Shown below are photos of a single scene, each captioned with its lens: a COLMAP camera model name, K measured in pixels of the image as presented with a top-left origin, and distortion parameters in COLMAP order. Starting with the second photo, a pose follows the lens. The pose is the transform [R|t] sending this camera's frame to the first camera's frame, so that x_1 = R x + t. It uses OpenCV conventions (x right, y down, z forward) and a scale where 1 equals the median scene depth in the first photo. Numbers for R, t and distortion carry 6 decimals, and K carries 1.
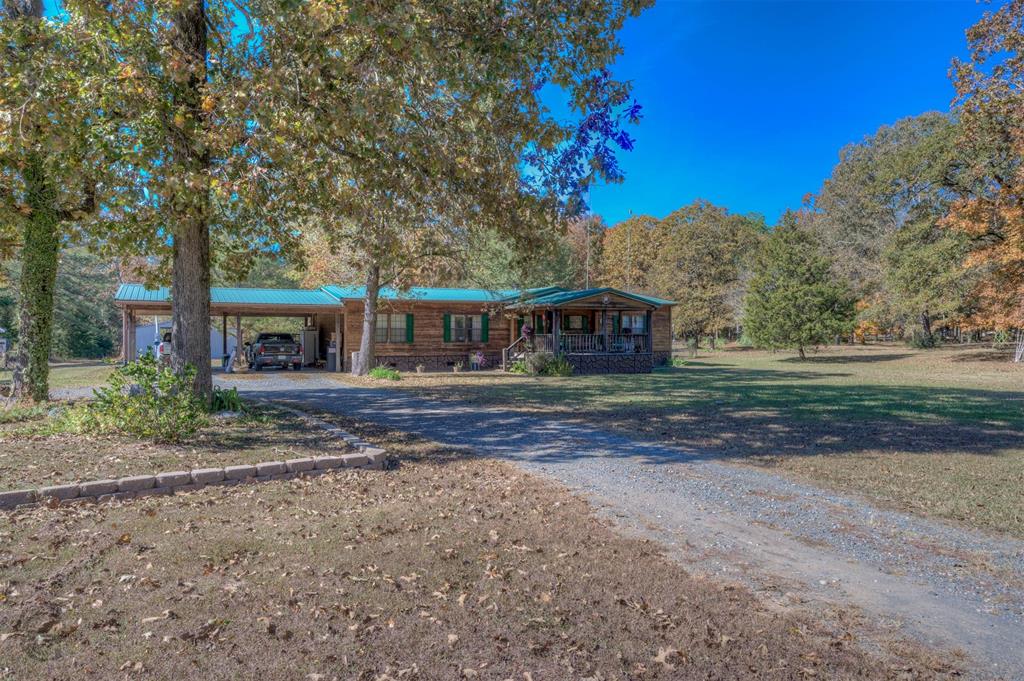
lens RADIAL K [[697.4, 0, 512.0], [0, 697.4, 340.5], [0, 0, 1]] dist [-0.002671, -0.000309]
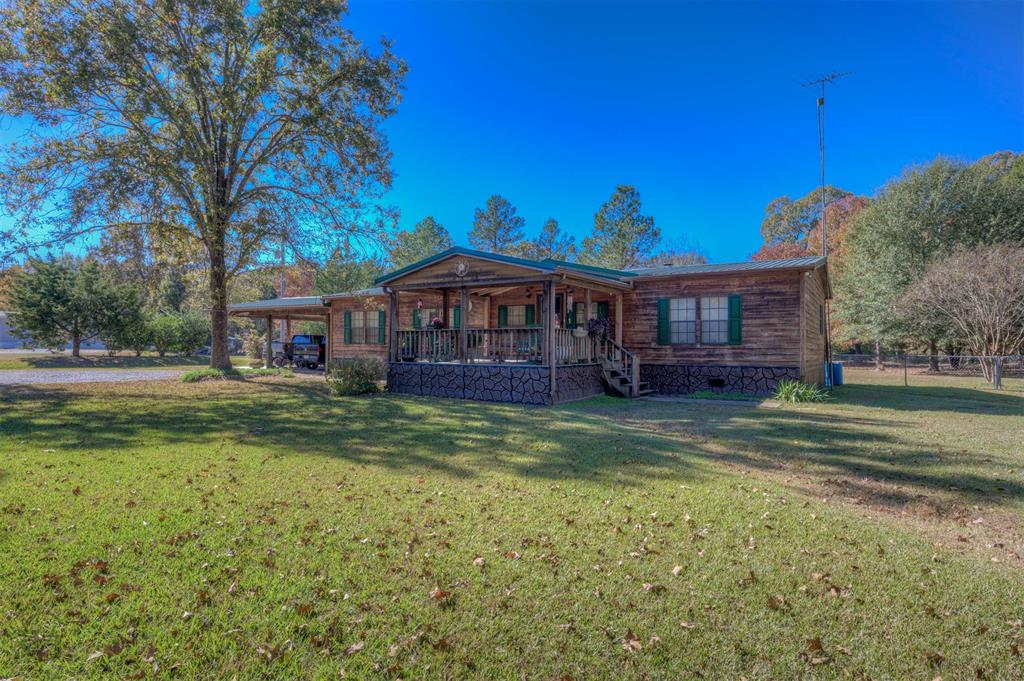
lens RADIAL K [[562.1, 0, 512.0], [0, 562.1, 340.5], [0, 0, 1]] dist [0.005622, 0.000802]
pose [[0.539922, -0.002799, -0.841710, 0.513329], [-0.015636, 0.999789, -0.013354, 0.005441], [0.841570, 0.020371, 0.539764, 0.743159]]
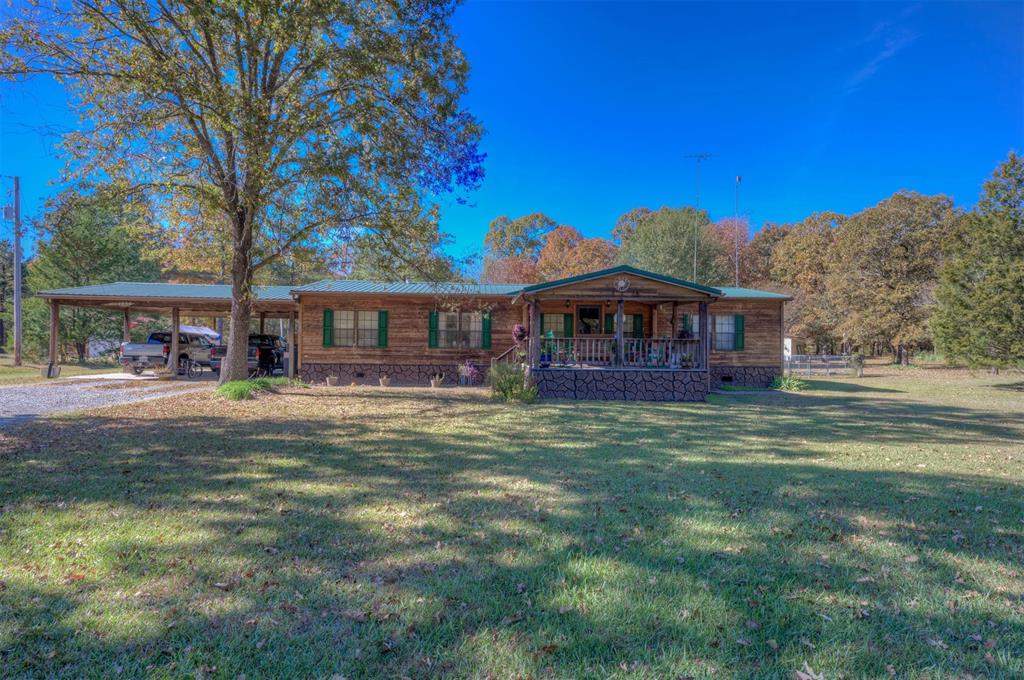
lens RADIAL K [[562.1, 0, 512.0], [0, 562.1, 340.0], [0, 0, 1]] dist [0.005622, 0.000802]
pose [[0.925002, 0.010112, -0.379829, 0.225084], [-0.017269, 0.999732, -0.015440, 0.001885], [0.379571, 0.020841, 0.924928, 0.456762]]
